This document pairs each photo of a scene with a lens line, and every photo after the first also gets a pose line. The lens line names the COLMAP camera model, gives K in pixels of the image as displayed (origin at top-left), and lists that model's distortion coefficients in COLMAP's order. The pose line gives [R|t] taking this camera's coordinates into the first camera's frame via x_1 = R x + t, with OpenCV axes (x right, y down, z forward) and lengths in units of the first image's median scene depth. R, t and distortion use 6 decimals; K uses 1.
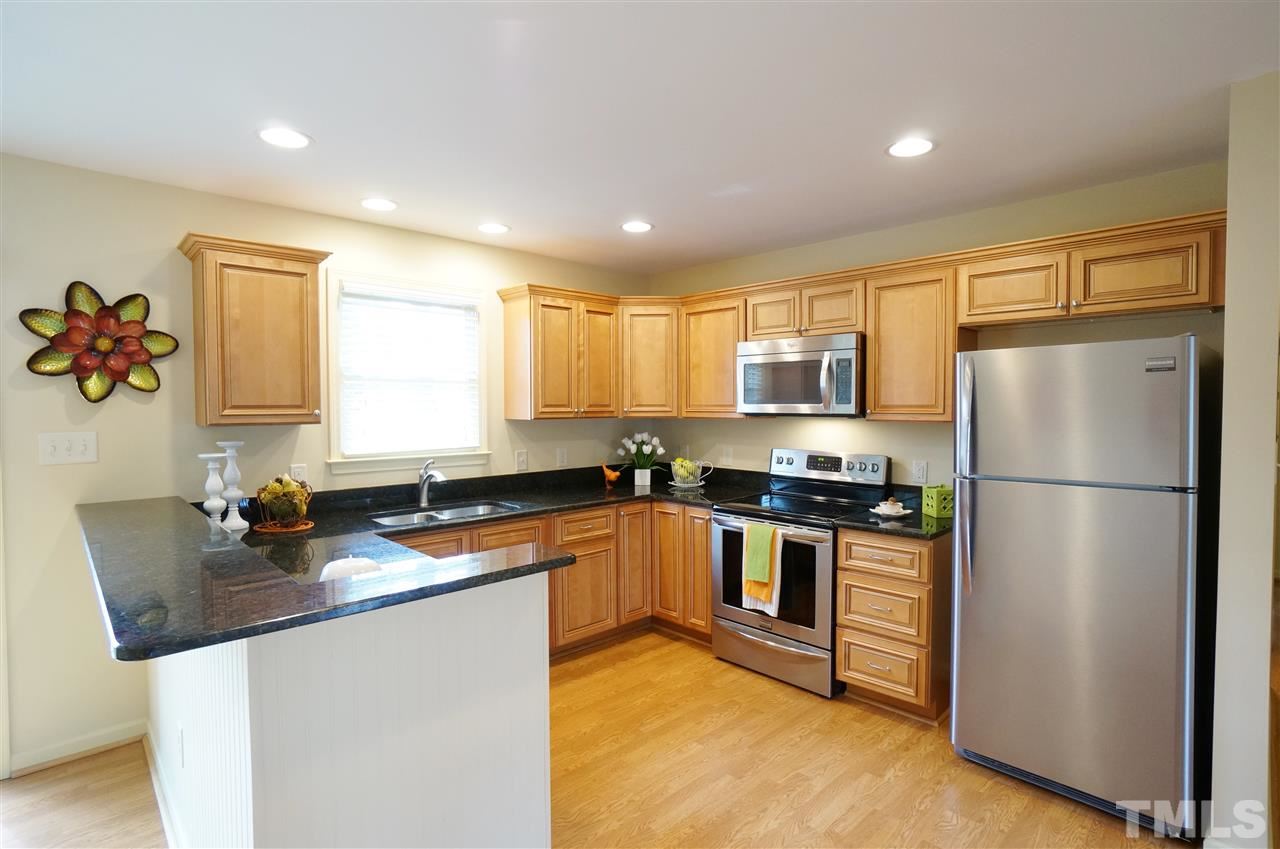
lens RADIAL K [[645.5, 0, 635.2], [0, 645.5, 427.5], [0, 0, 1]] dist [-0.002265, 0.005251]
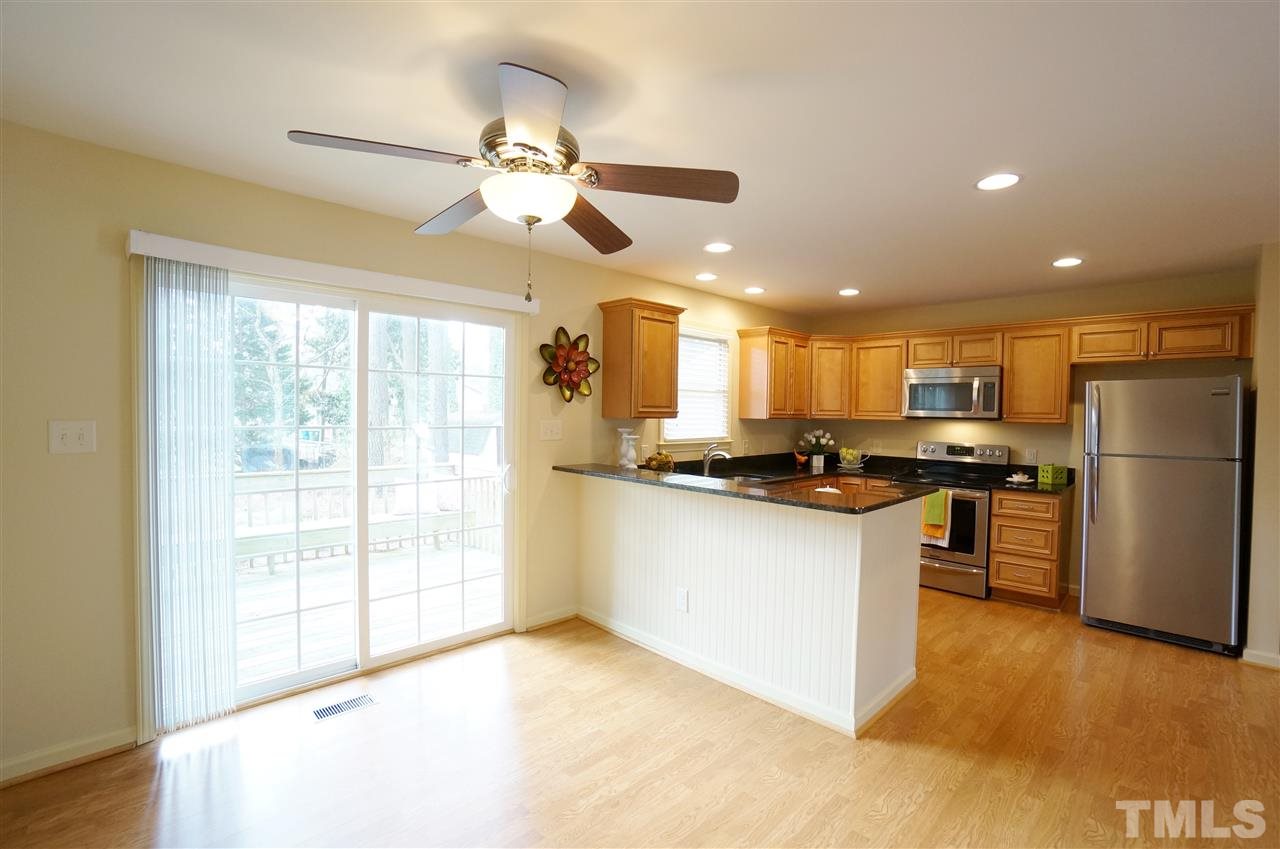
lens RADIAL K [[580.2, 0, 661.3], [0, 580.2, 430.1], [0, 0, 1]] dist [-0.002498, 0.005684]
pose [[0.998592, 0.015071, 0.050853, -0.557704], [-0.014817, 0.999876, -0.005377, 0.028972], [-0.050928, 0.004616, 0.998692, -0.369787]]
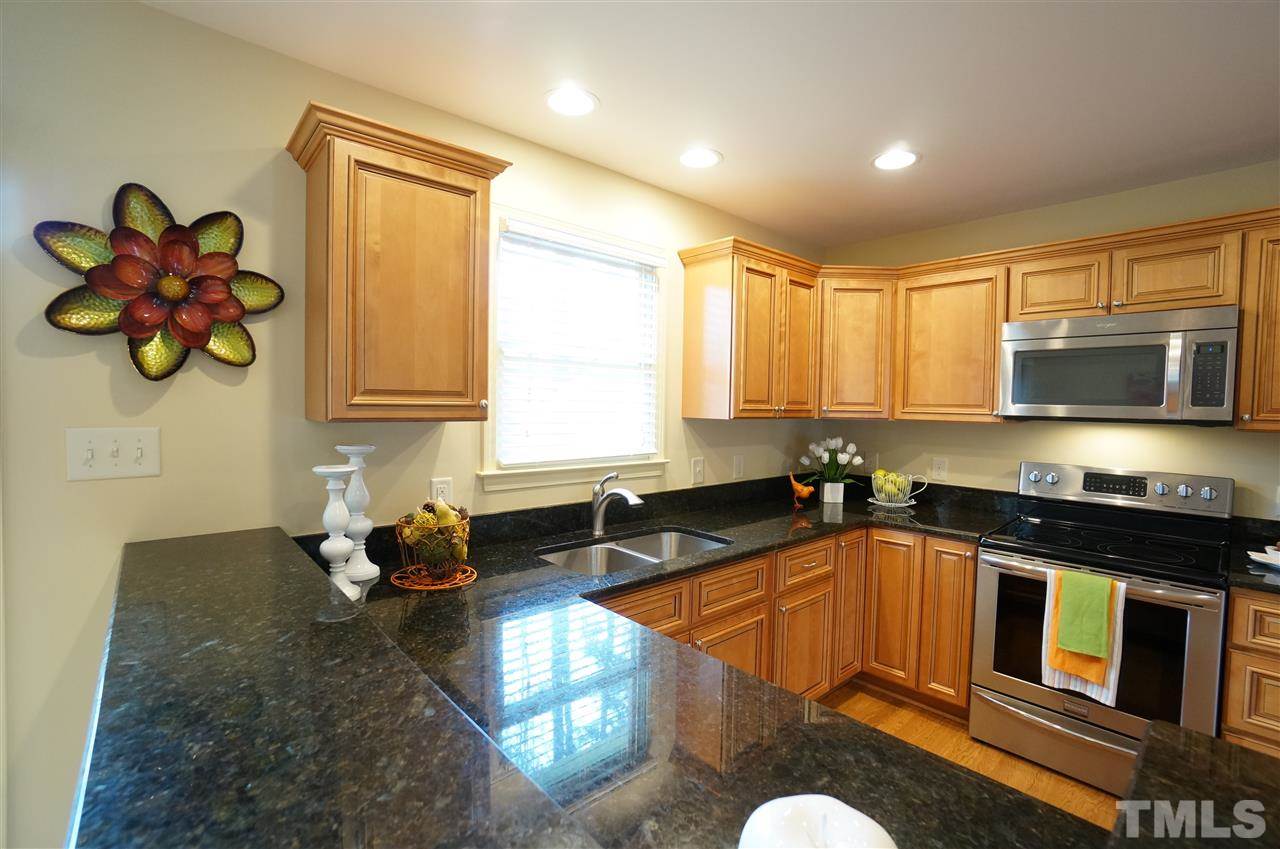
lens RADIAL K [[570.6, 0, 642.4], [0, 570.6, 426.9], [0, 0, 1]] dist [-0.032339, 0.006006]
pose [[0.999551, 0.019216, -0.023008, -0.295082], [-0.019148, 0.999812, 0.003162, -0.004145], [0.023065, -0.002720, 0.999730, 0.393124]]
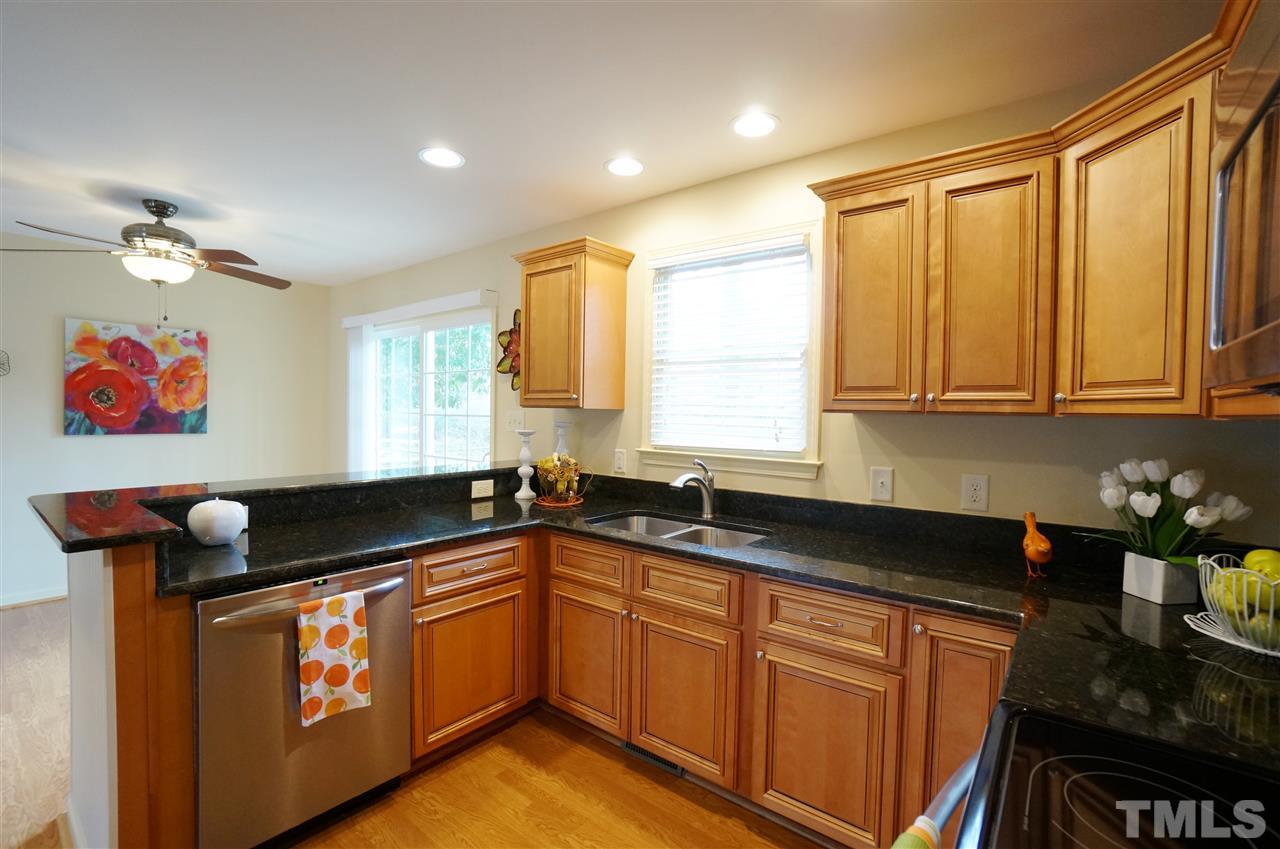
lens RADIAL K [[570.6, 0, 665.0], [0, 570.6, 419.1], [0, 0, 1]] dist [-0.032339, 0.006006]
pose [[0.168917, 0.015339, -0.985511, 0.392316], [-0.057976, 0.998302, 0.005601, -0.000053], [0.983924, 0.056190, 0.169520, 0.919354]]
